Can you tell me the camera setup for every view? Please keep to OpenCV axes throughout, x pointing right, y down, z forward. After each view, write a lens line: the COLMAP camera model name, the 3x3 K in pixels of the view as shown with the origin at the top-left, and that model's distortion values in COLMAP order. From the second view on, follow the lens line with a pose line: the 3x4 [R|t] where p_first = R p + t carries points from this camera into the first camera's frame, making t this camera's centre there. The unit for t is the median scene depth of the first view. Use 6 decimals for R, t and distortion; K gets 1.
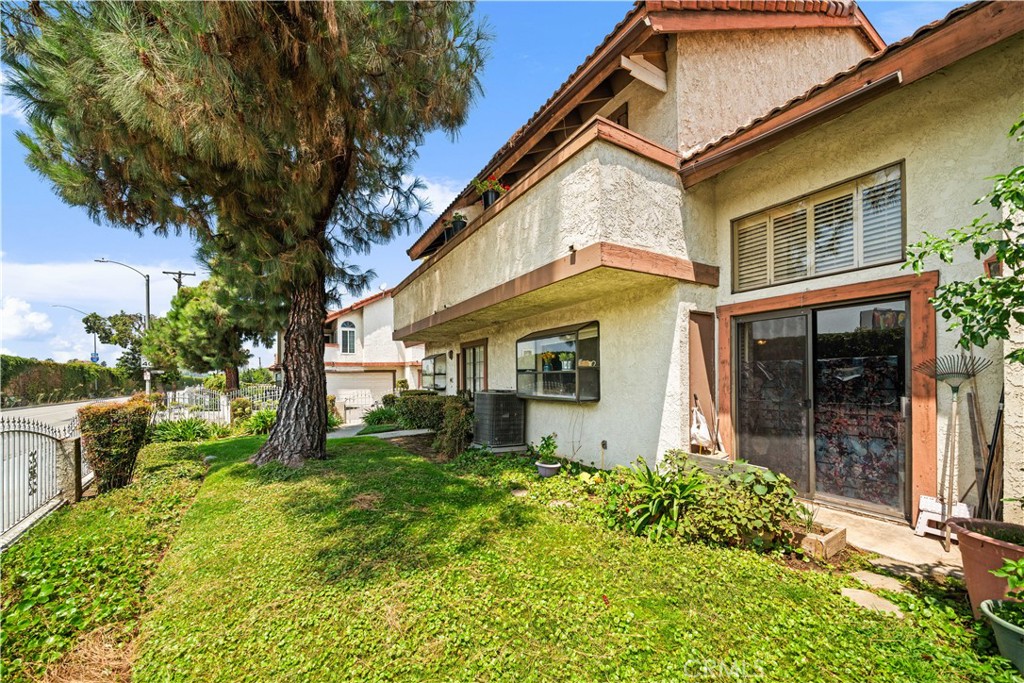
lens RADIAL K [[352.7, 0, 497.4], [0, 352.7, 378.7], [0, 0, 1]] dist [-0.003063, -0.000124]
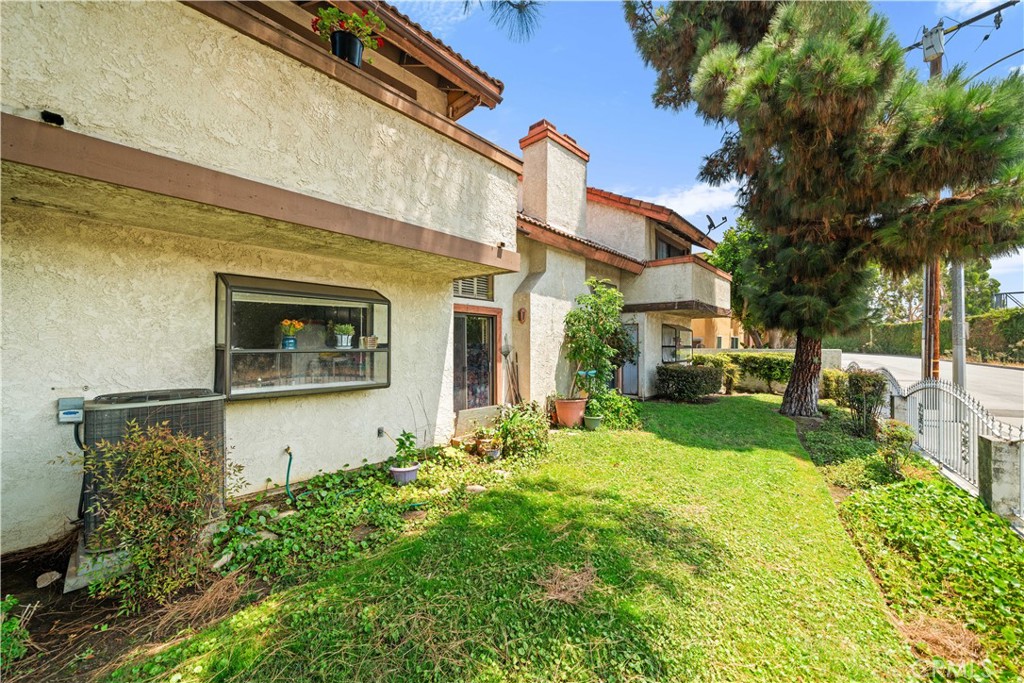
lens RADIAL K [[376.8, 0, 510.9], [0, 376.8, 344.3], [0, 0, 1]] dist [-0.000192, -0.000005]
pose [[-0.277731, 0.007893, 0.960626, -0.974684], [-0.002331, 0.999958, -0.008890, -0.035849], [-0.960656, -0.004708, -0.277701, 1.311260]]
